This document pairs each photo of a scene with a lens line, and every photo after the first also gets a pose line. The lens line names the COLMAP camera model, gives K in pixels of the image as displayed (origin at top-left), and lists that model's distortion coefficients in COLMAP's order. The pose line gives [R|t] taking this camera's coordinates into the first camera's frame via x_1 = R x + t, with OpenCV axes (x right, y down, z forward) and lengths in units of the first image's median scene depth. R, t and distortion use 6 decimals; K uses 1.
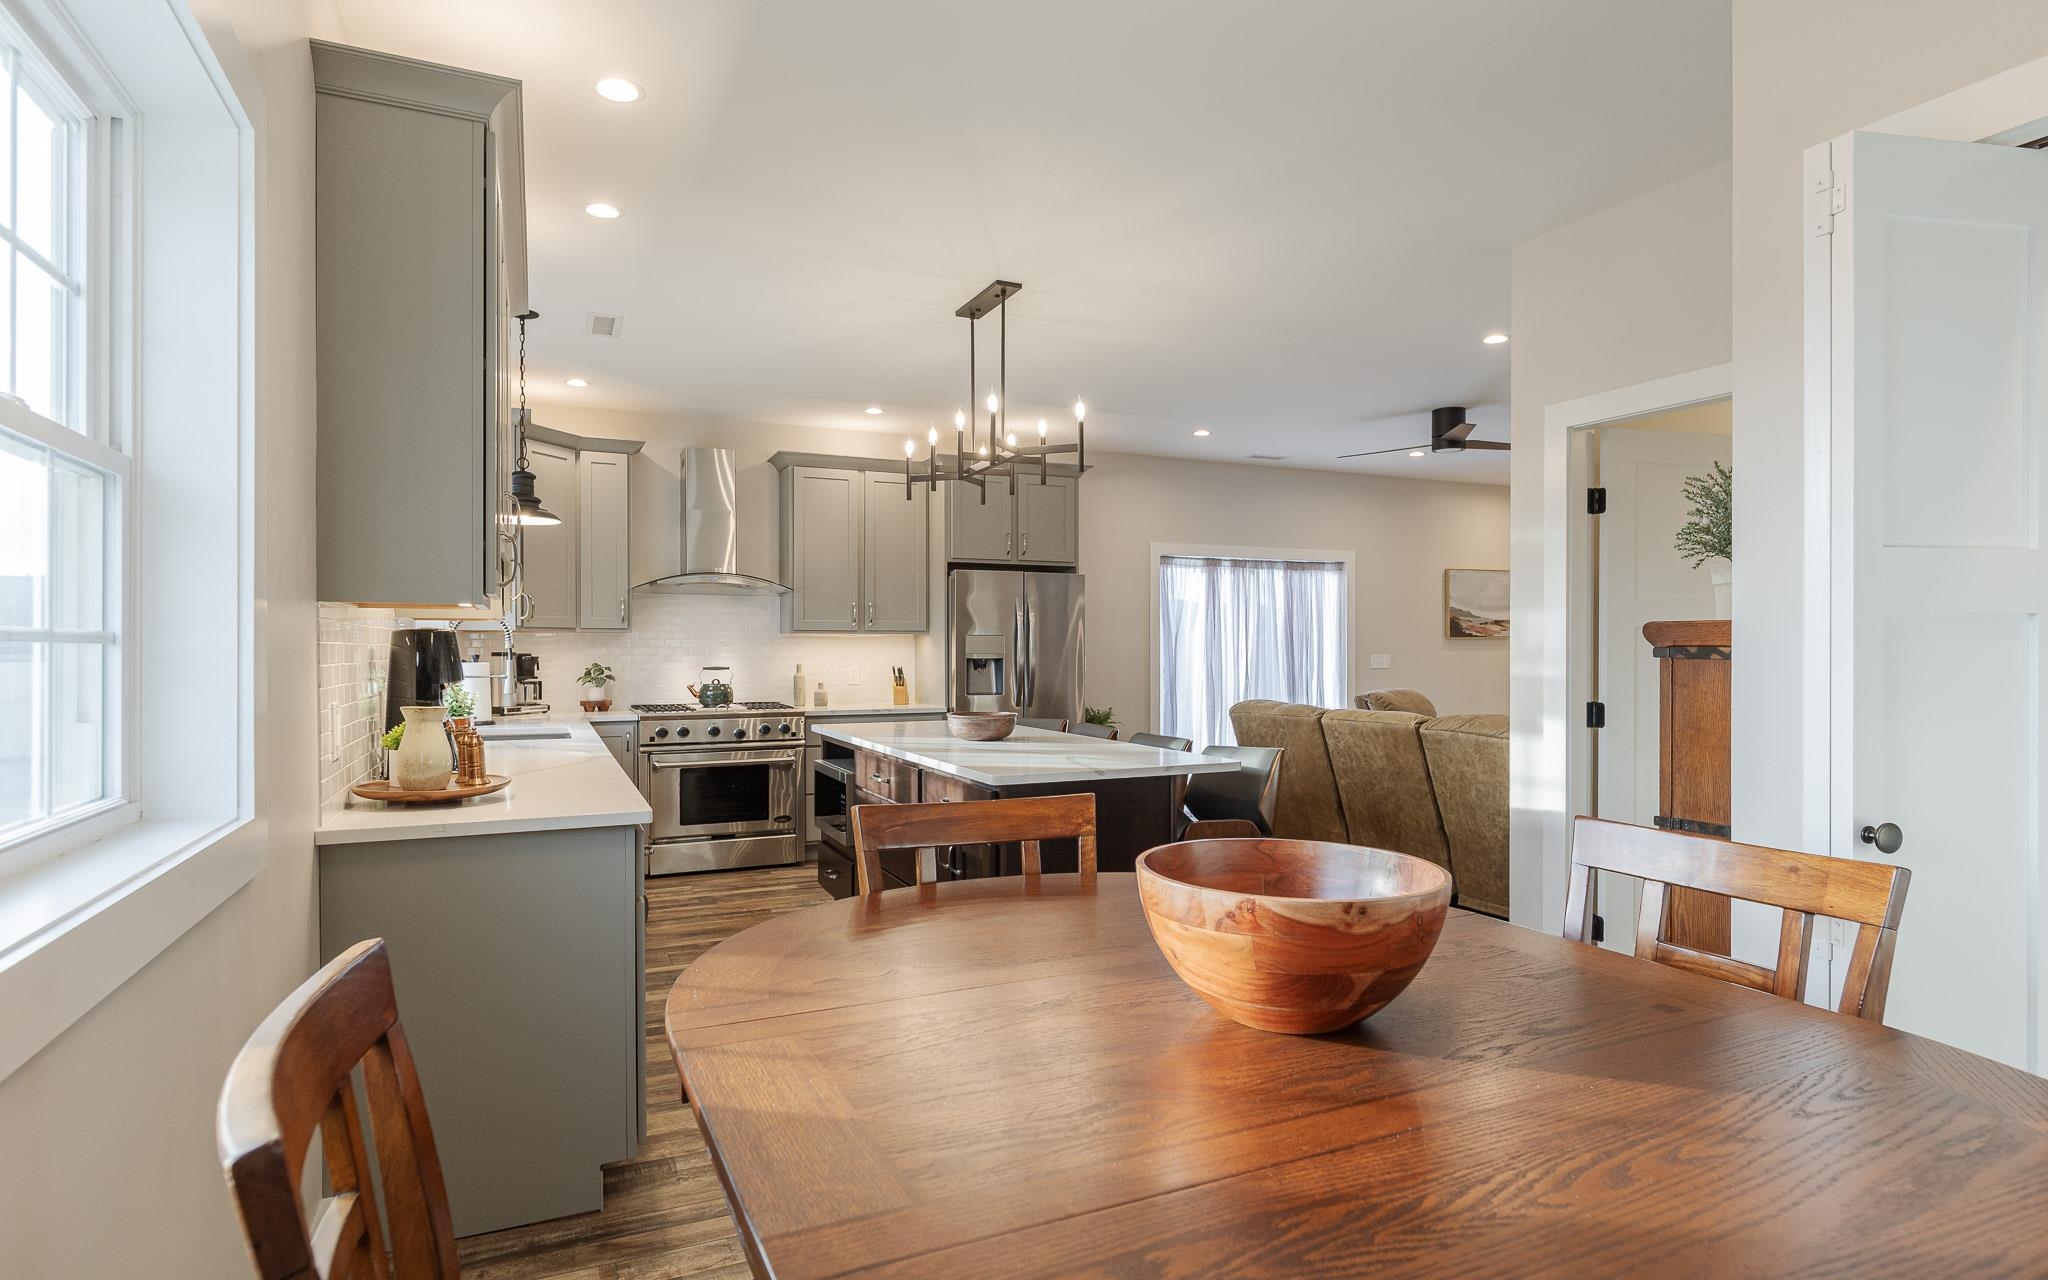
lens RADIAL K [[1082.2, 0, 1044.4], [0, 1082.2, 644.5], [0, 0, 1]] dist [-0.000837, -0.000661]
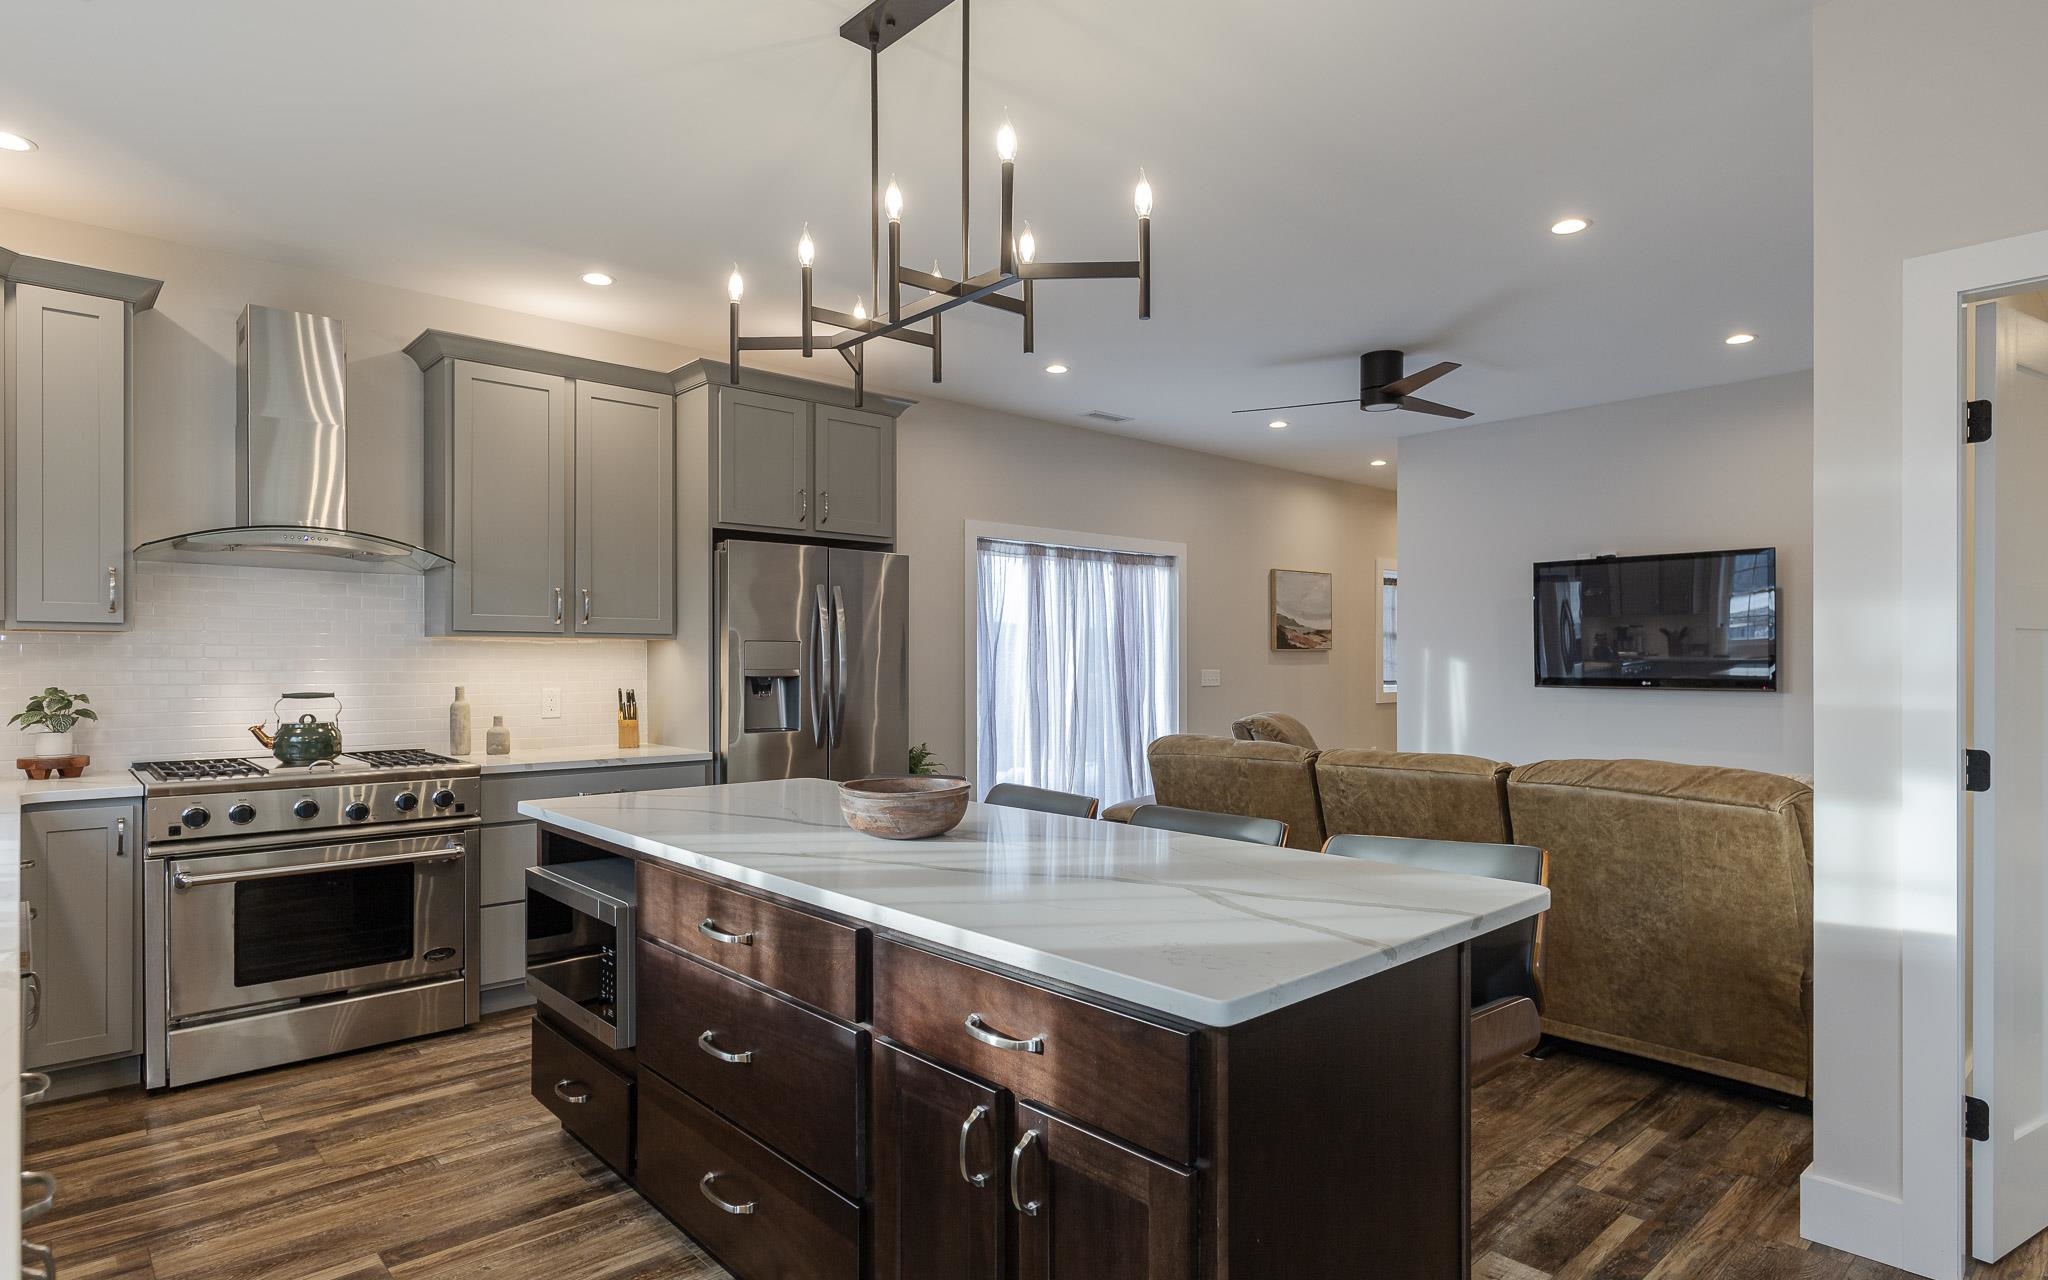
lens RADIAL K [[1107.3, 0, 1012.6], [0, 1107.3, 657.1], [0, 0, 1]] dist [0.000063, -0.000546]
pose [[0.958191, 0.002312, 0.286119, -0.112481], [-0.001986, 0.999997, -0.001432, 0.001779], [-0.286122, 0.000804, 0.958193, 0.327834]]
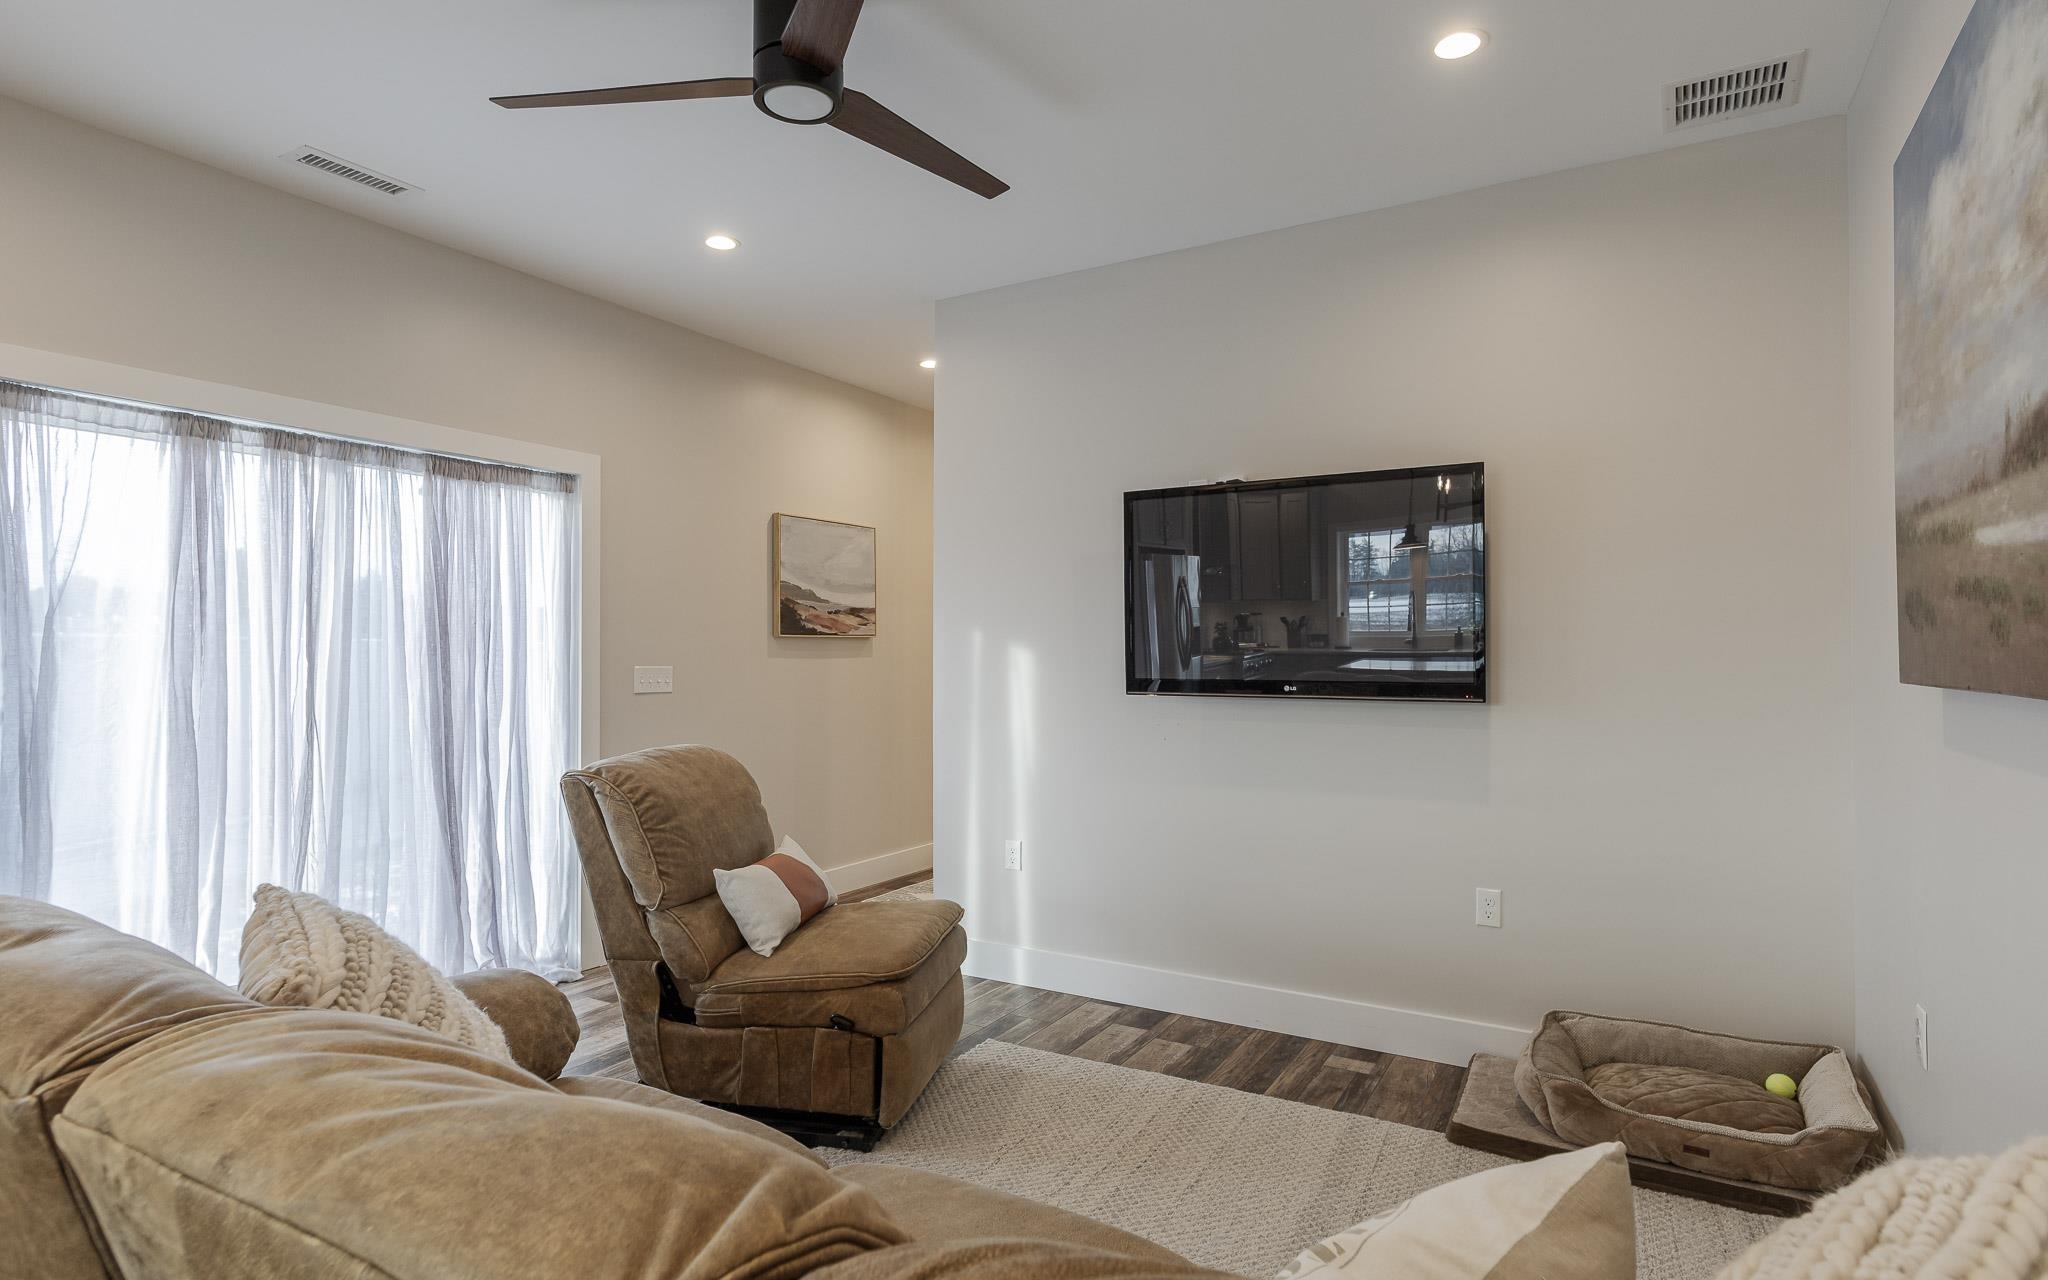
lens RADIAL K [[1098.4, 0, 1024.0], [0, 1098.4, 640.0], [0, 0, 1]] dist [-0.001696, -0.000501]
pose [[0.823408, 0.008279, 0.567390, 0.230809], [-0.001678, 0.999925, -0.012156, 0.003857], [-0.567448, 0.009058, 0.823359, 0.681600]]
